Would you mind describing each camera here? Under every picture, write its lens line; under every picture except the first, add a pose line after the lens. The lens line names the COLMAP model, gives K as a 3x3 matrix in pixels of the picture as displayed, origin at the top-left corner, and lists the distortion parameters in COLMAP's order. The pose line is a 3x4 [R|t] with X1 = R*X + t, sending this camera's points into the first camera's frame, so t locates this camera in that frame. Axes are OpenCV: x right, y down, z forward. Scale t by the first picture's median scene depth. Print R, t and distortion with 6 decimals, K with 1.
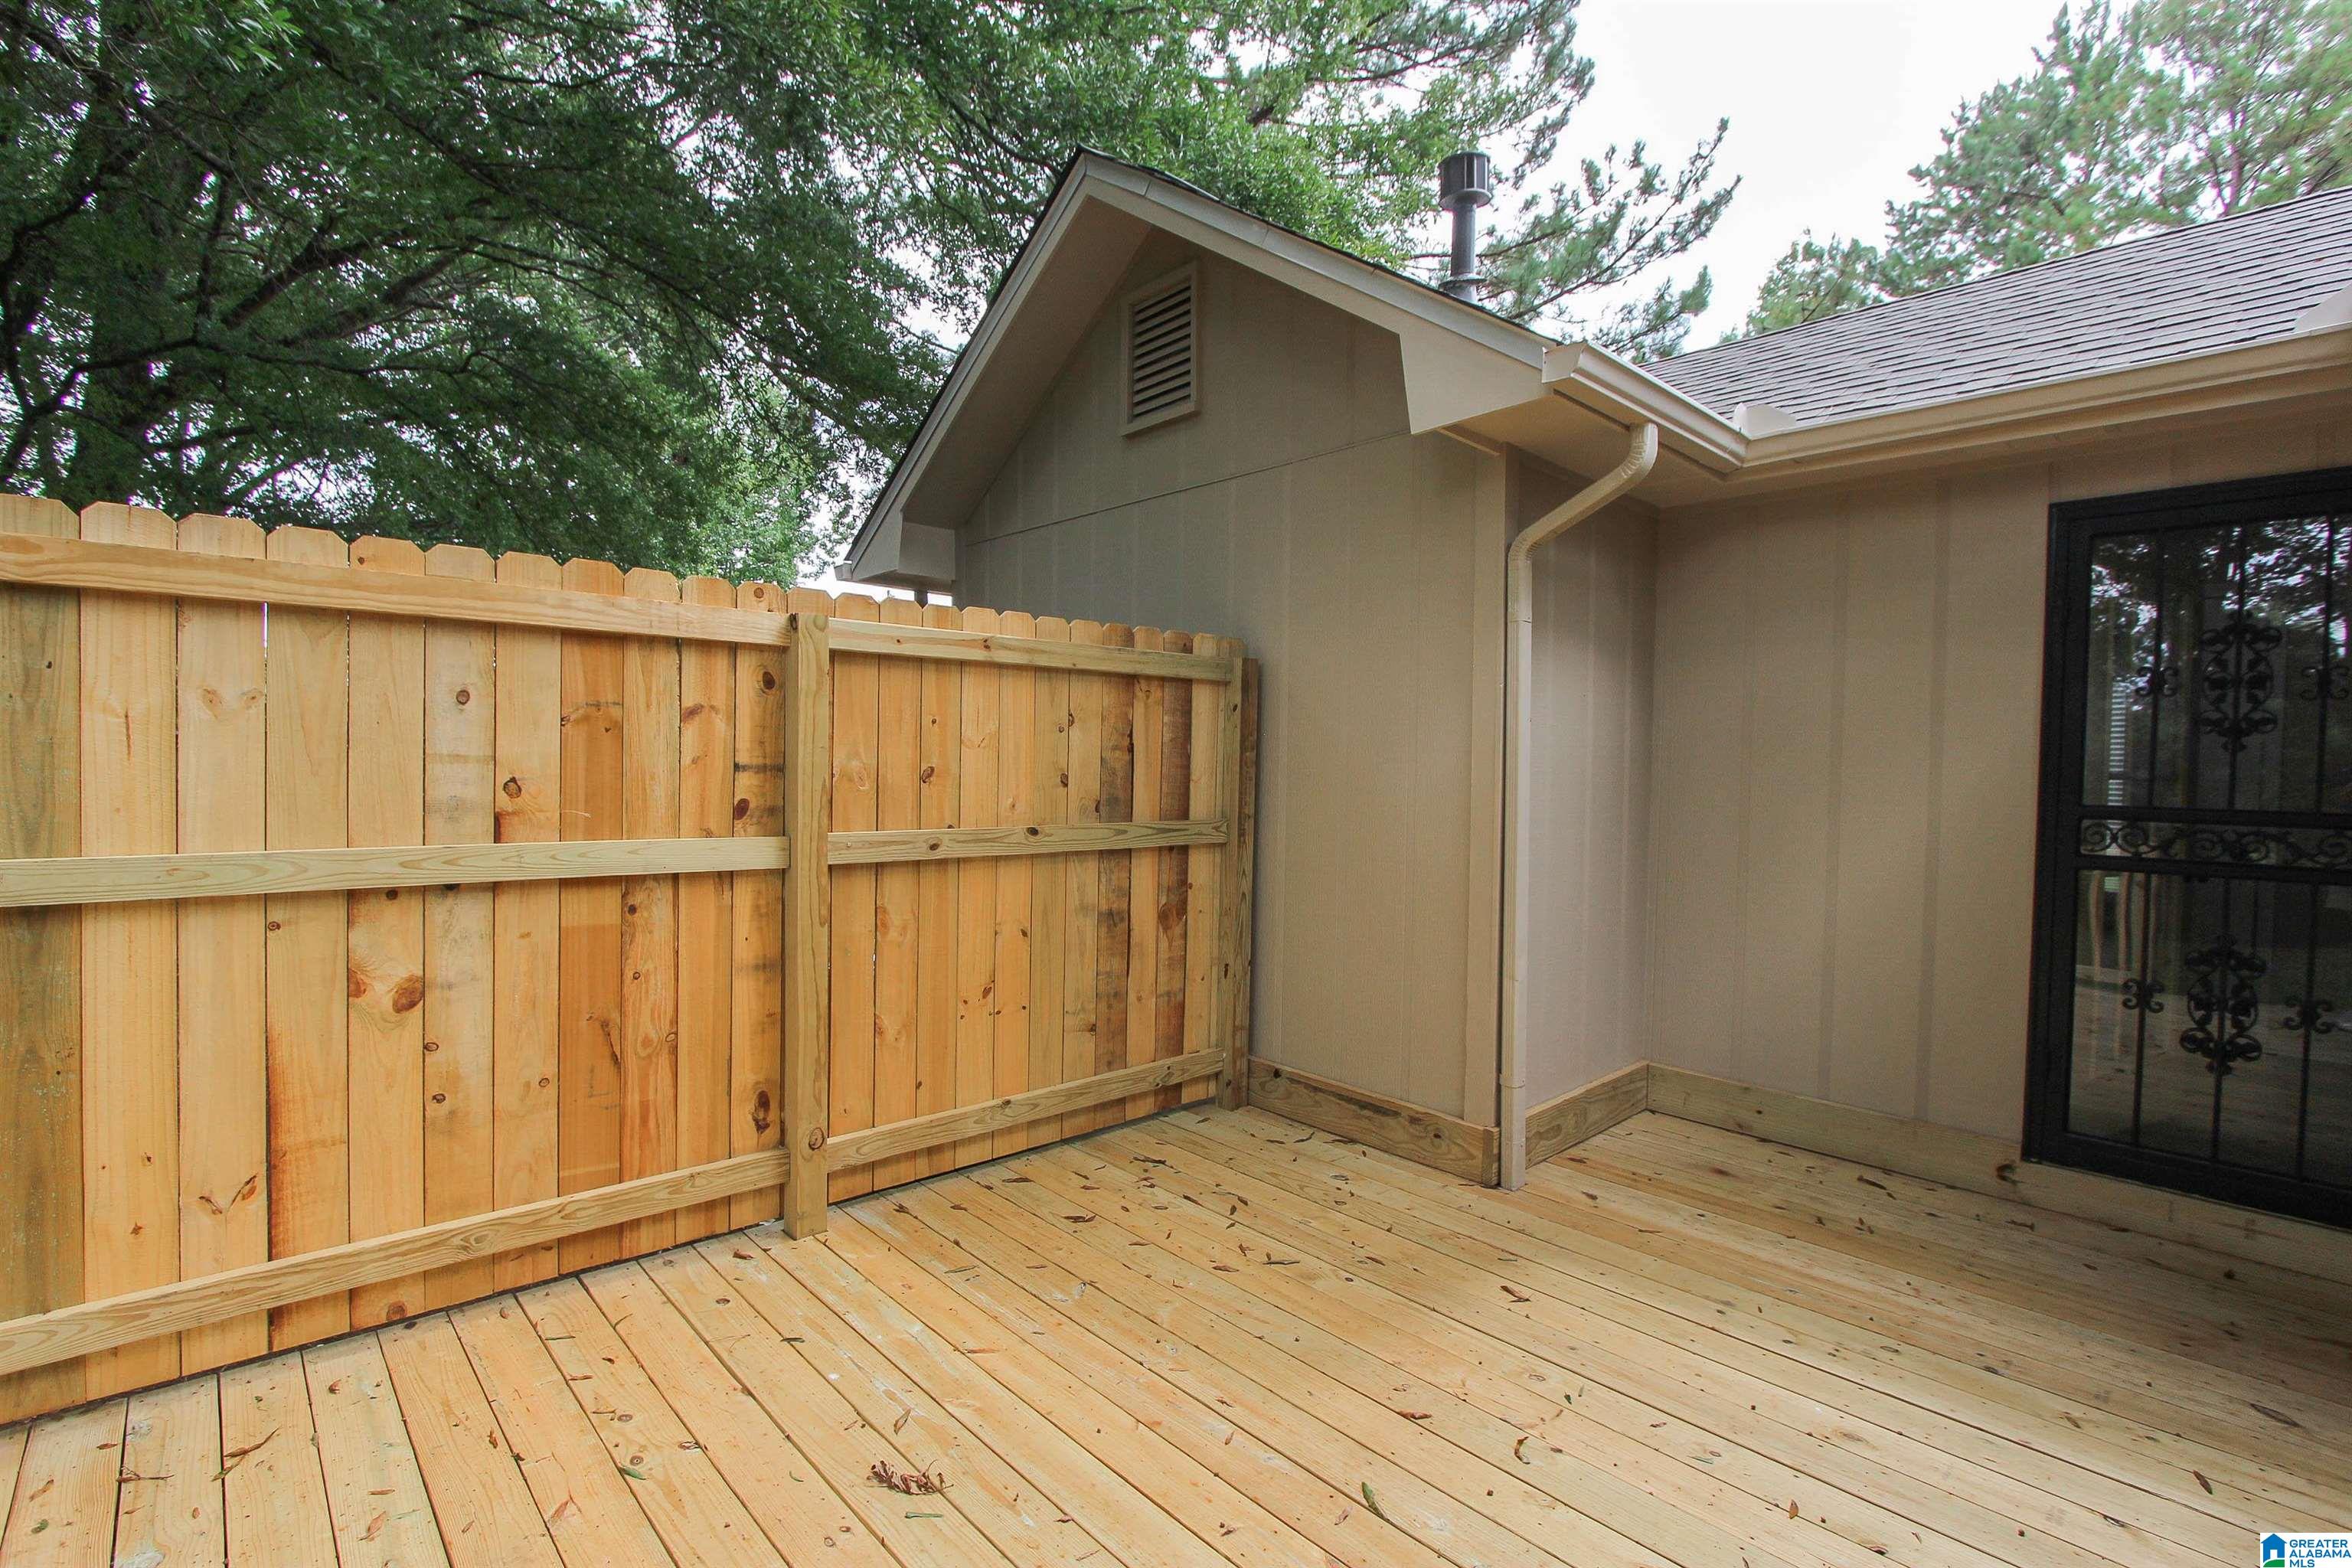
lens RADIAL K [[1085.1, 0, 1178.4], [0, 1085.1, 794.4], [0, 0, 1]] dist [-0.024862, 0.006874]
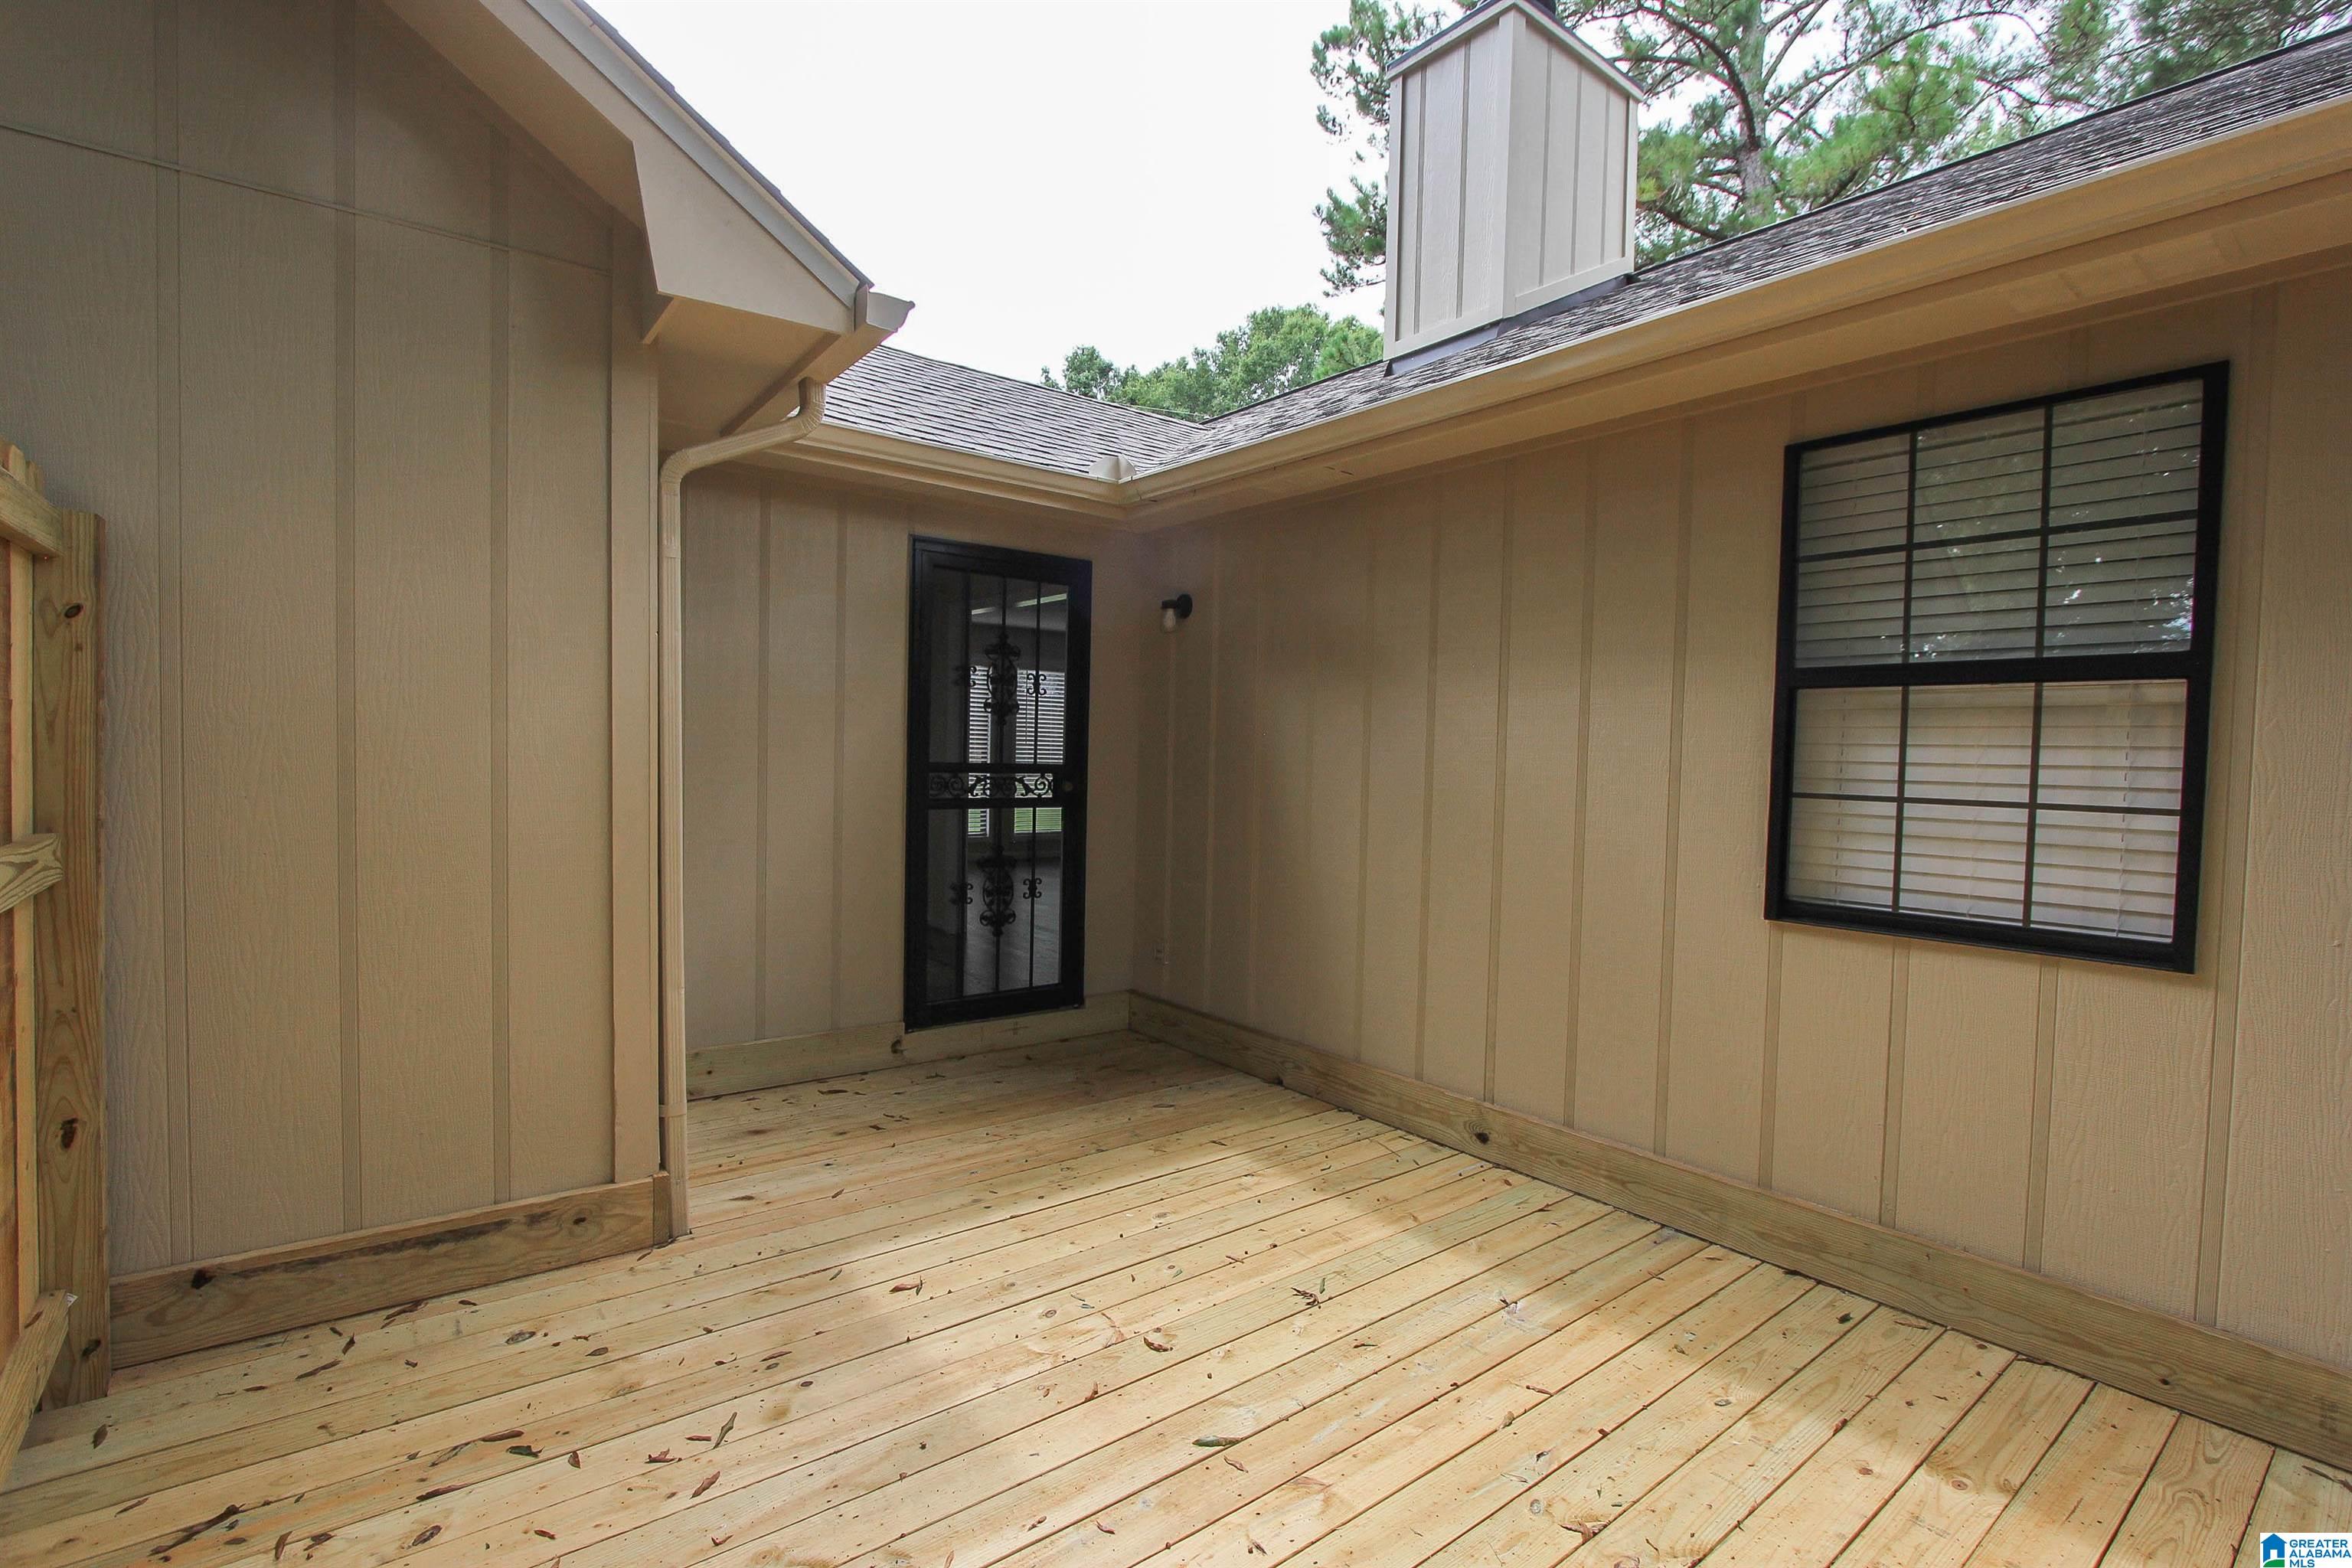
lens RADIAL K [[1078.8, 0, 1177.9], [0, 1078.8, 783.7], [0, 0, 1]] dist [-0.015676, 0.000096]
pose [[0.081588, -0.045204, 0.995641, -0.525366], [0.008123, 0.998968, 0.044689, -0.023799], [-0.996633, 0.004442, 0.081871, 0.589905]]
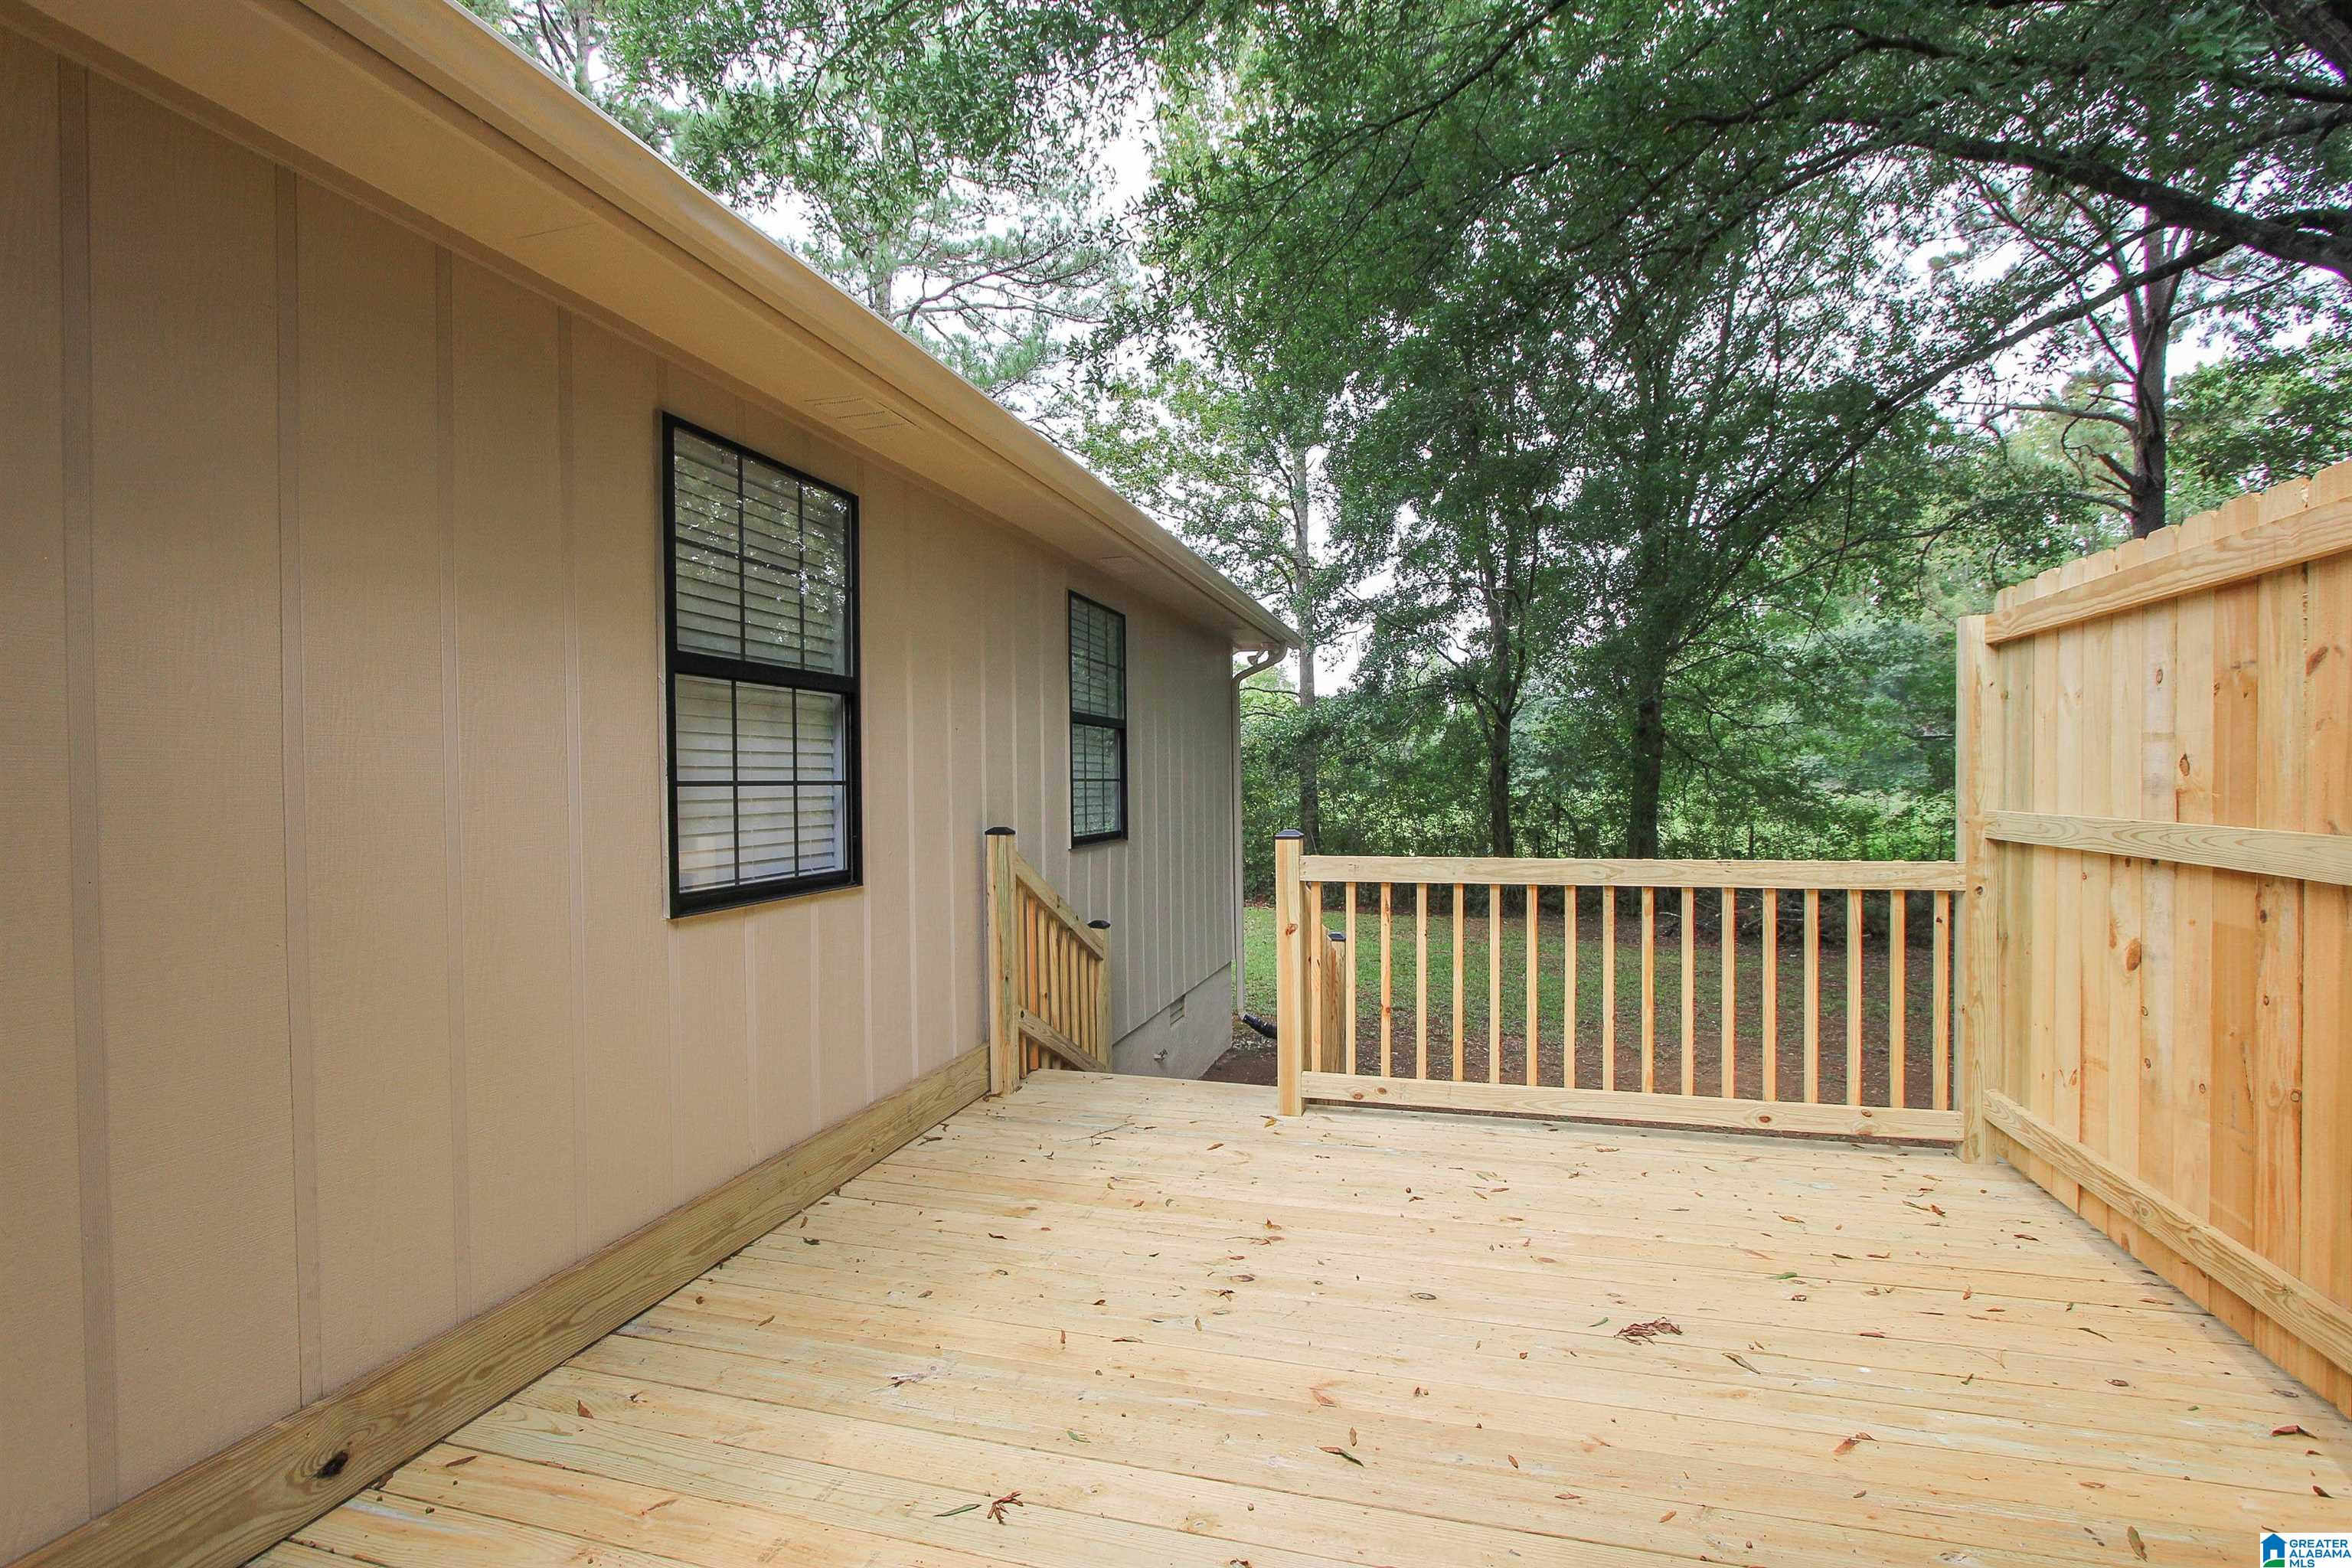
lens RADIAL K [[1085.1, 0, 1178.4], [0, 1085.1, 794.4], [0, 0, 1]] dist [-0.024862, 0.006874]
pose [[-0.853254, 0.001435, -0.521493, 0.518494], [-0.016642, 0.999412, 0.029979, 0.005632], [0.521229, 0.034258, -0.852729, 1.094877]]
